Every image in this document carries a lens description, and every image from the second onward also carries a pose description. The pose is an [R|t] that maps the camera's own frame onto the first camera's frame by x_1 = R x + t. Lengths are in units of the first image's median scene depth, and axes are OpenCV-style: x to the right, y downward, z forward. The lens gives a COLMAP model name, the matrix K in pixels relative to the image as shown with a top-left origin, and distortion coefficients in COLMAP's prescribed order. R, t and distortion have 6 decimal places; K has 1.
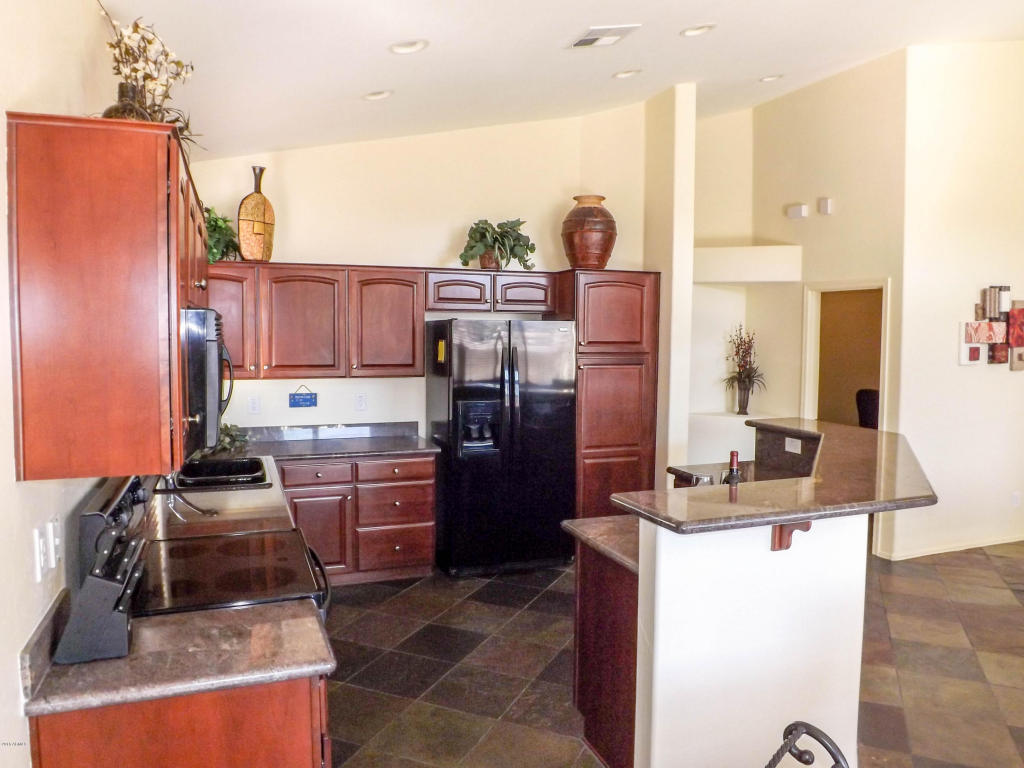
lens RADIAL K [[736.3, 0, 506.6], [0, 736.3, 374.4], [0, 0, 1]] dist [-0.076265, 0.019347]
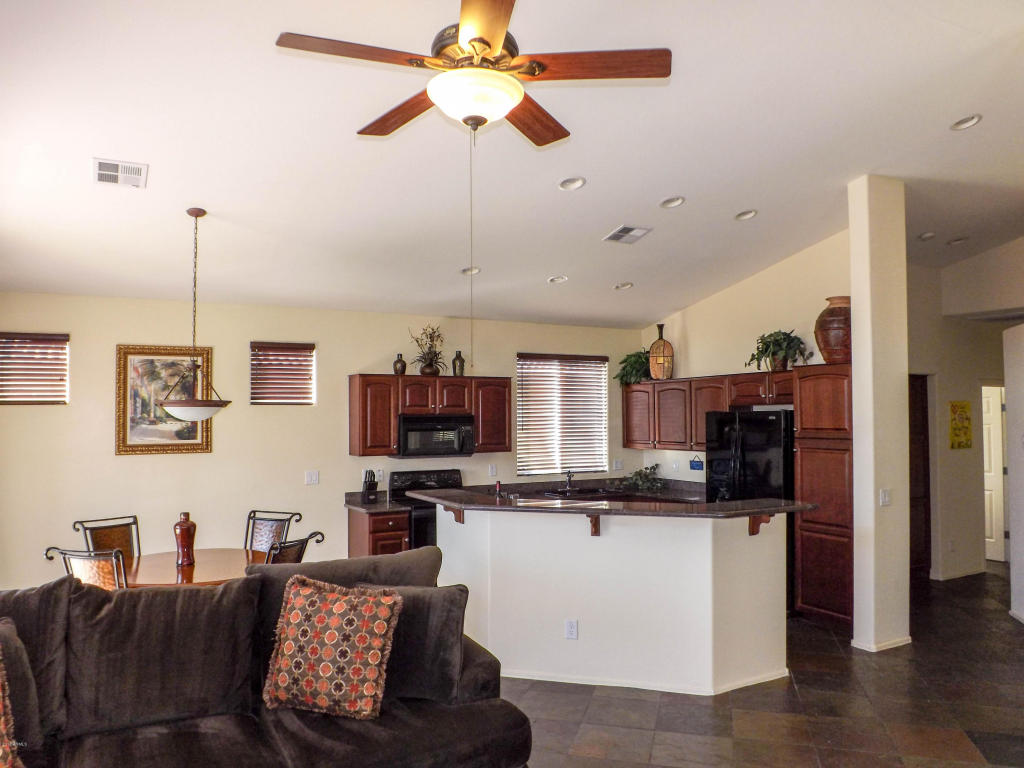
lens RADIAL K [[736.3, 0, 500.0], [0, 736.3, 397.9], [0, 0, 1]] dist [-0.076265, 0.019347]
pose [[0.137654, -0.038685, -0.989725, 1.221770], [-0.048456, 0.997778, -0.045739, -0.016164], [0.989294, 0.054254, 0.135473, 0.380375]]
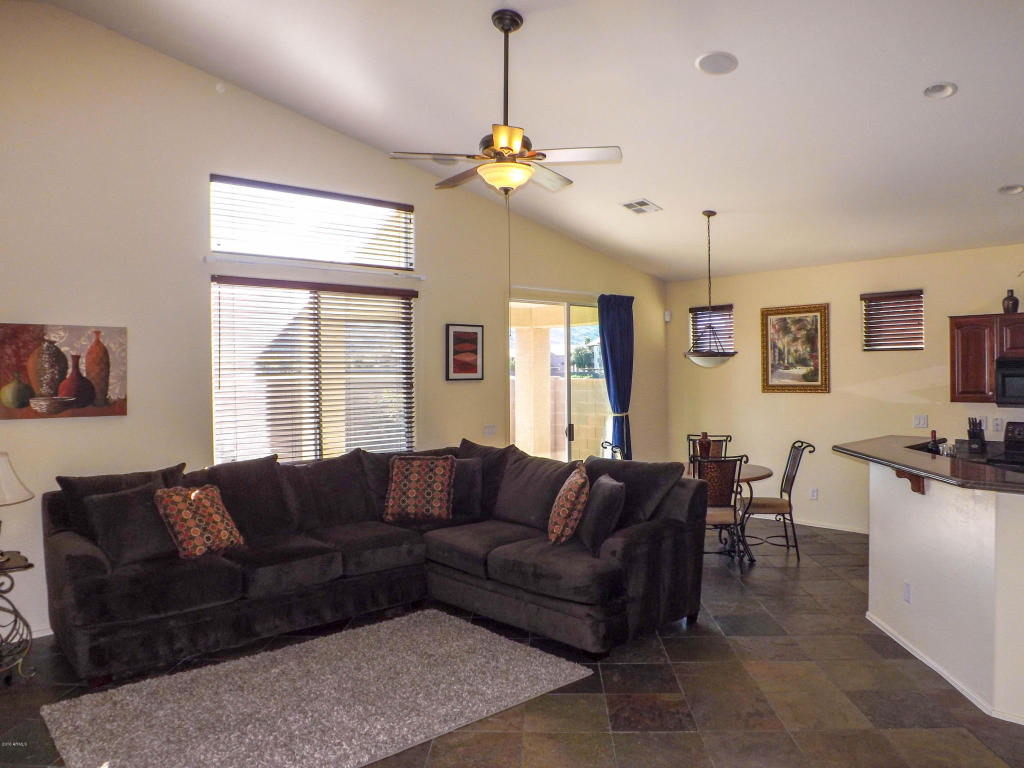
lens RADIAL K [[736.3, 0, 509.3], [0, 736.3, 385.6], [0, 0, 1]] dist [-0.076265, 0.019347]
pose [[-0.933800, 0.004687, -0.357764, 1.036104], [-0.020019, 0.997663, 0.065323, -0.053934], [0.357234, 0.068161, -0.931524, 1.209306]]
